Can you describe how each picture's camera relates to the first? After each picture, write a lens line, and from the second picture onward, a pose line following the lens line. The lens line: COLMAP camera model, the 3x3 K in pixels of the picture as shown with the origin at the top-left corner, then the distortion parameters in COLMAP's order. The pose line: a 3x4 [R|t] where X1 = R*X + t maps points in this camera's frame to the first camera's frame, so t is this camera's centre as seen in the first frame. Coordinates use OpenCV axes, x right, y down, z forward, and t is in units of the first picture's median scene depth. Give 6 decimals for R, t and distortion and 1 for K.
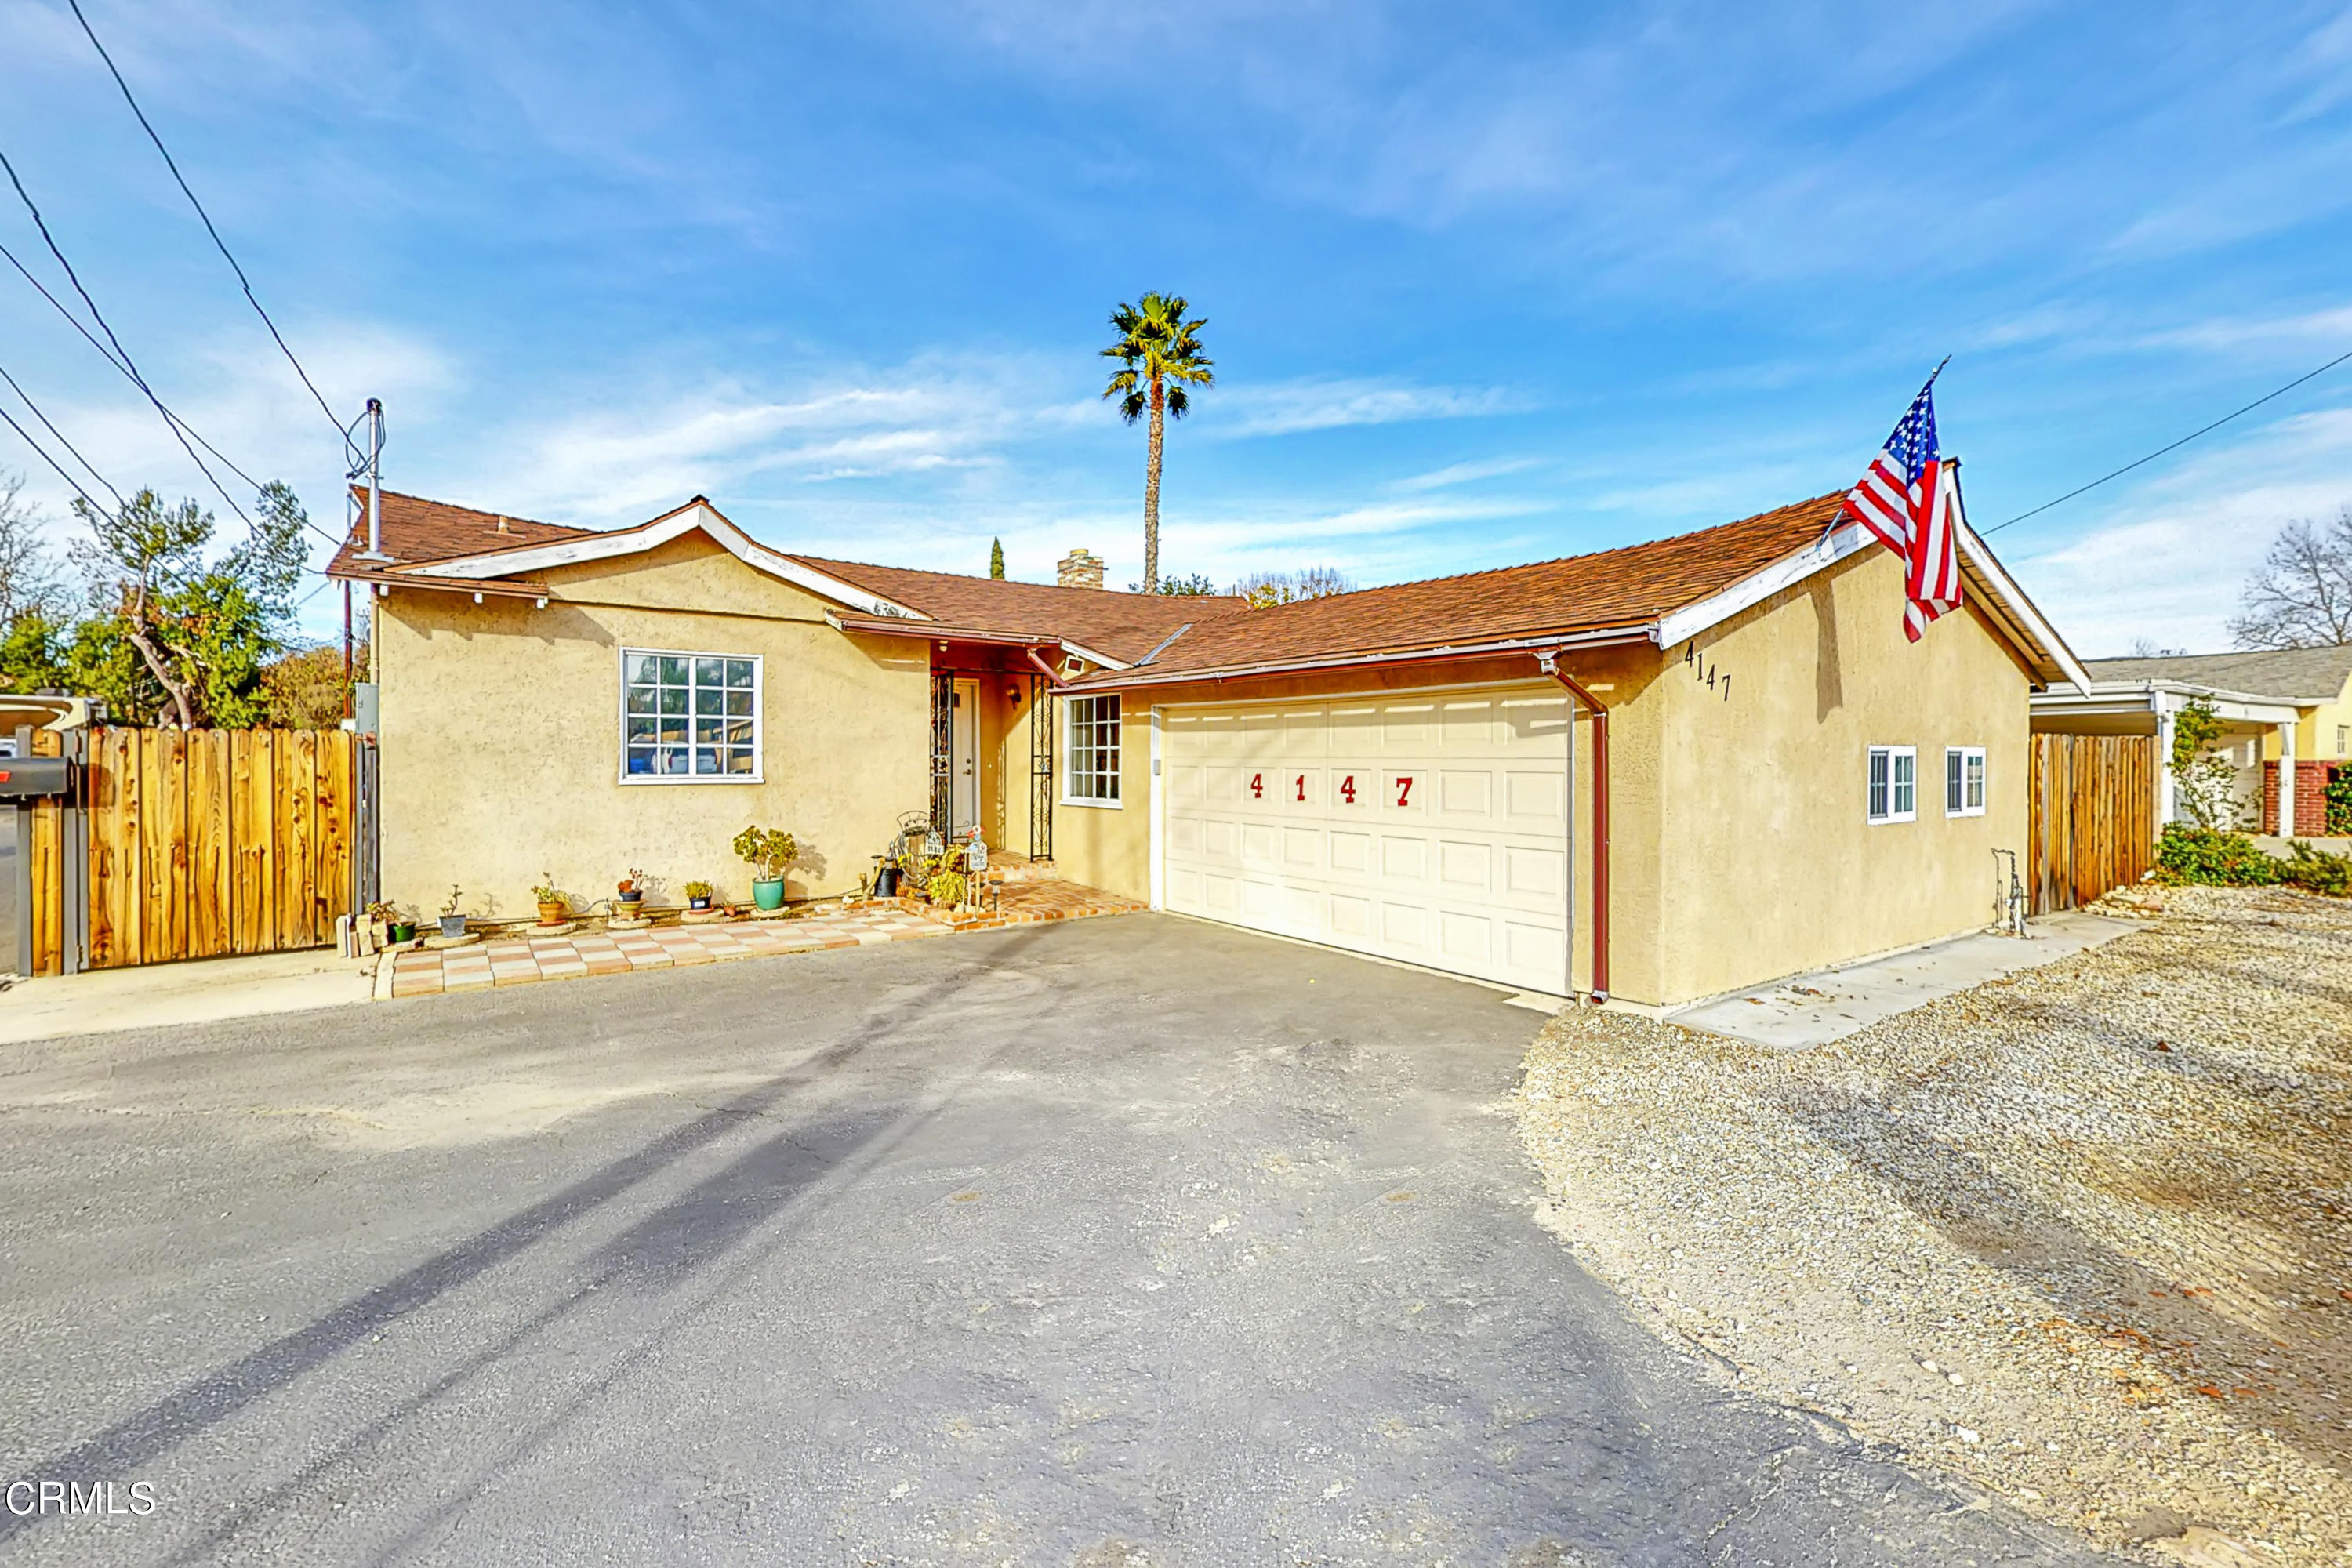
lens RADIAL K [[1047.3, 0, 1172.3], [0, 1047.3, 759.2], [0, 0, 1]] dist [0.000097, 0.000131]
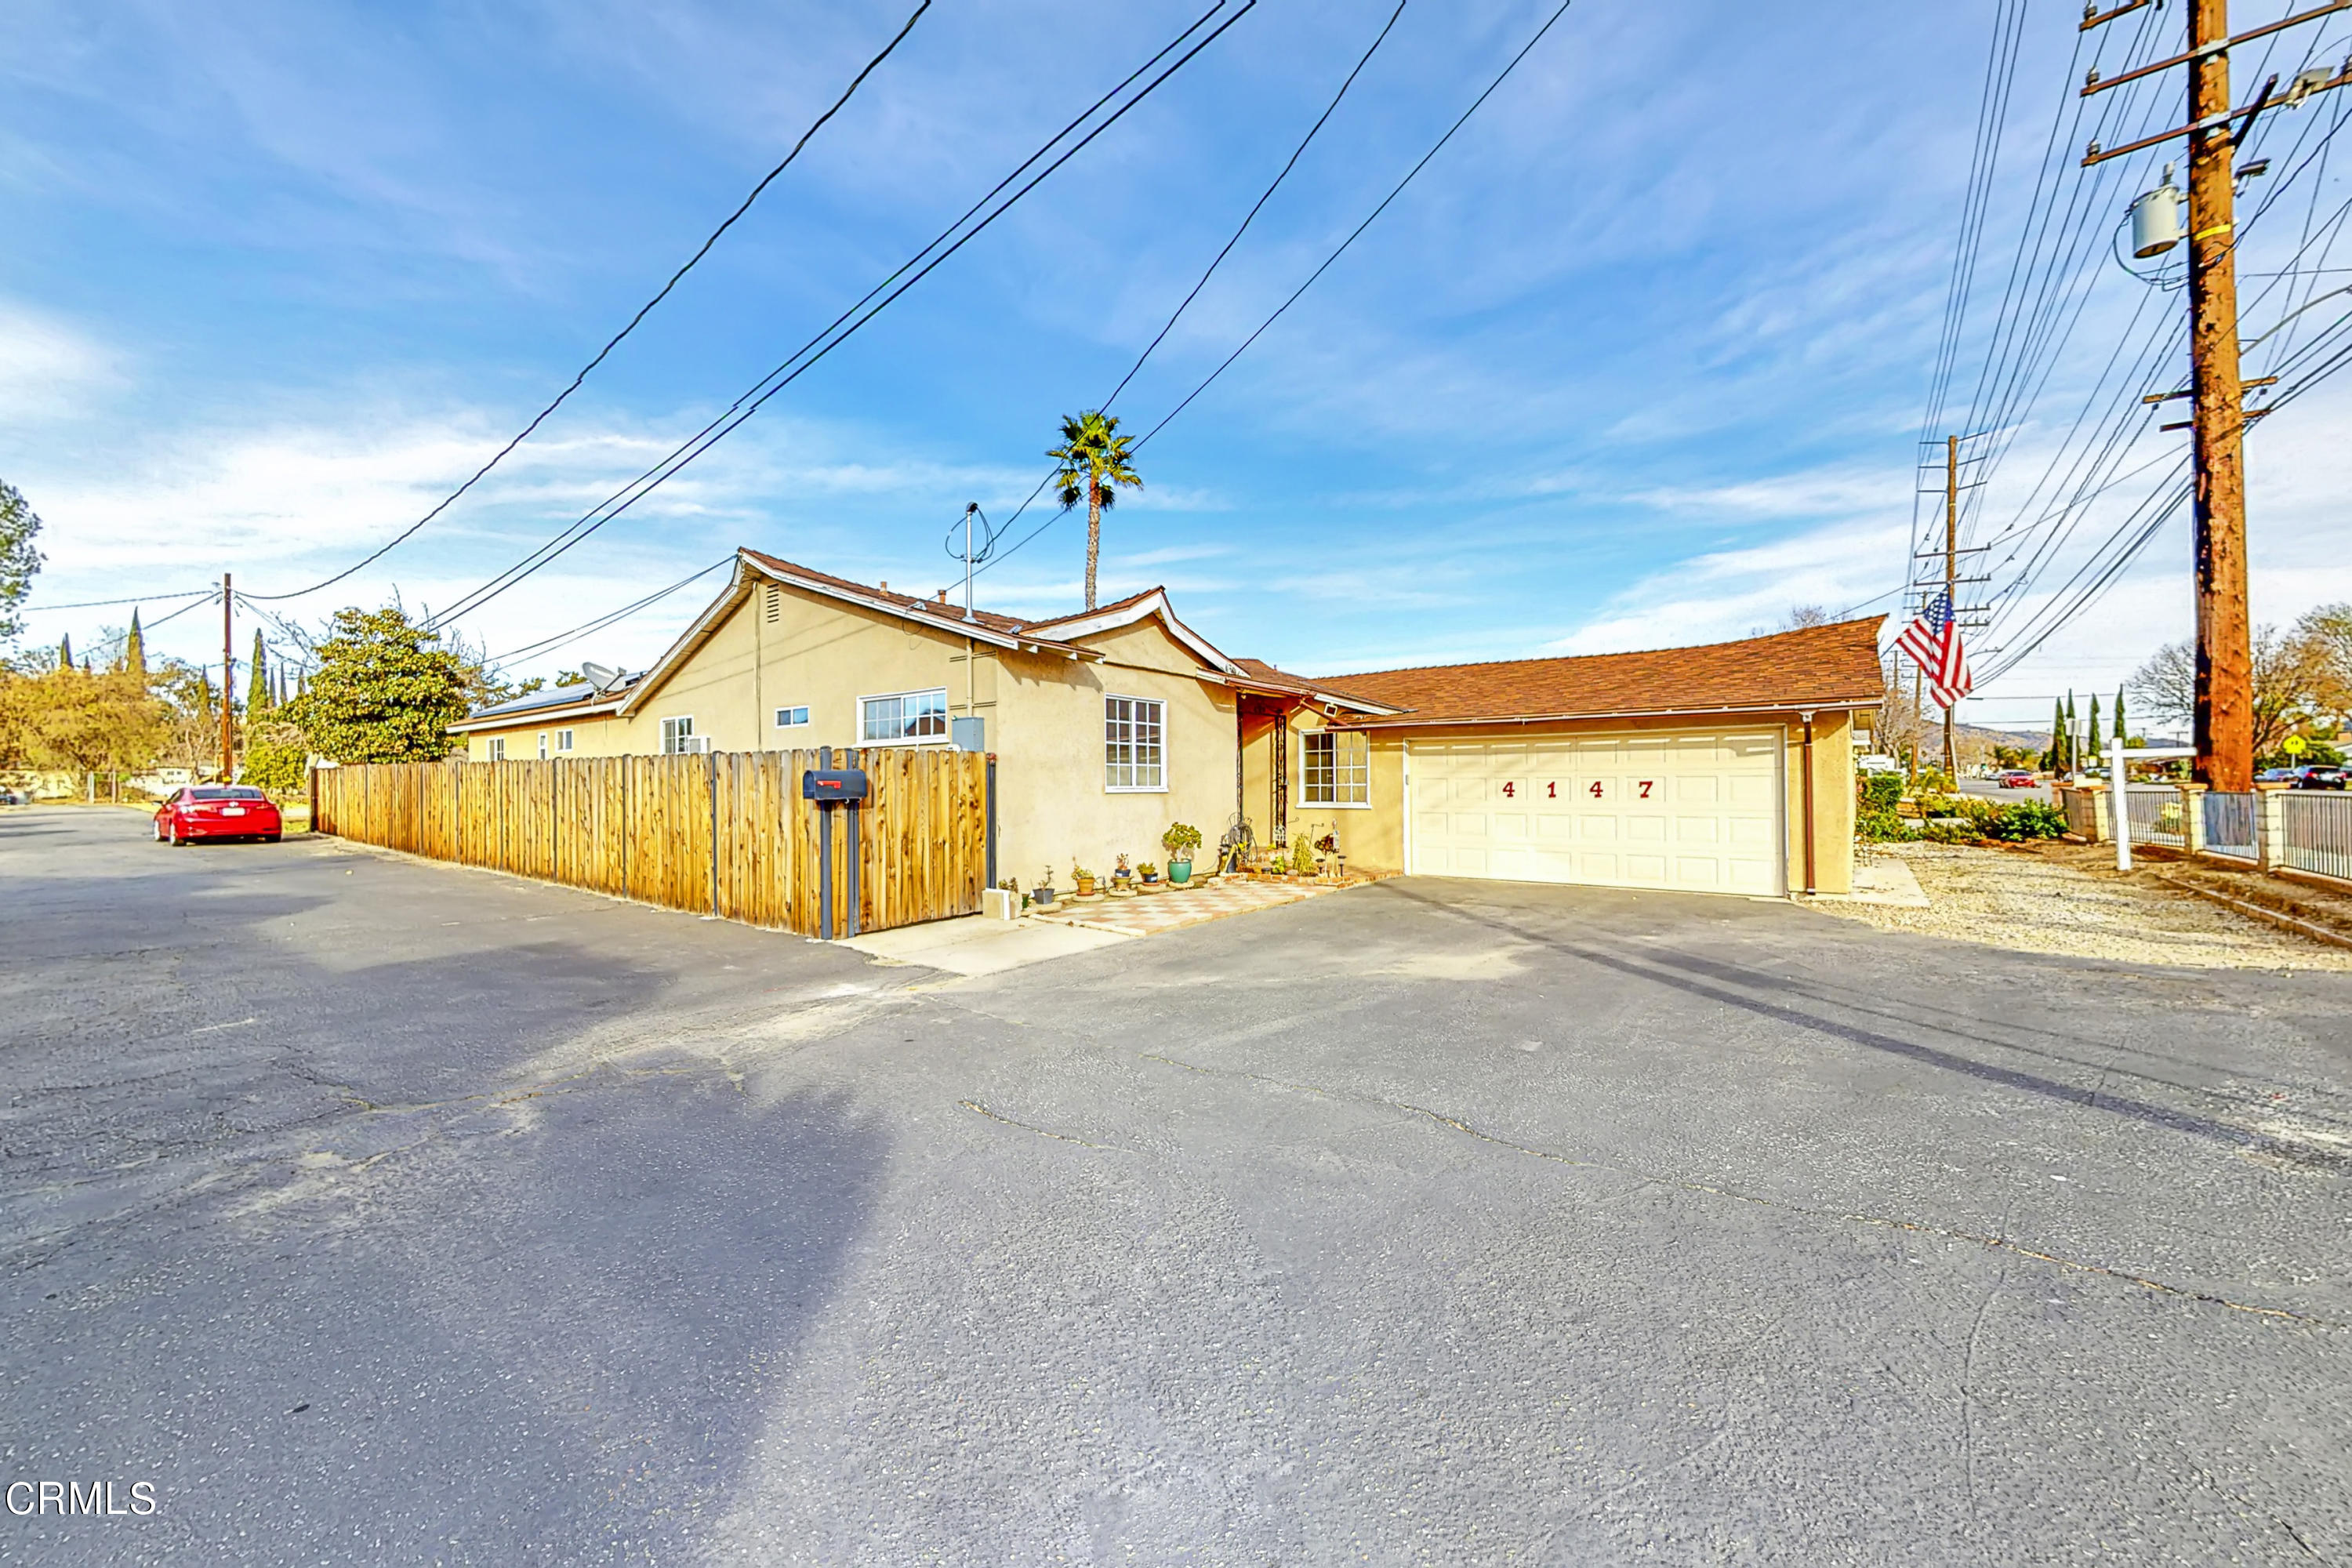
lens RADIAL K [[892.3, 0, 1175.1], [0, 892.3, 773.4], [0, 0, 1]] dist [0.000614, 0.000155]
pose [[0.956039, -0.003090, 0.293223, -0.240067], [0.007758, 0.999861, -0.014759, 0.005127], [-0.293137, 0.016385, 0.955930, -0.042909]]
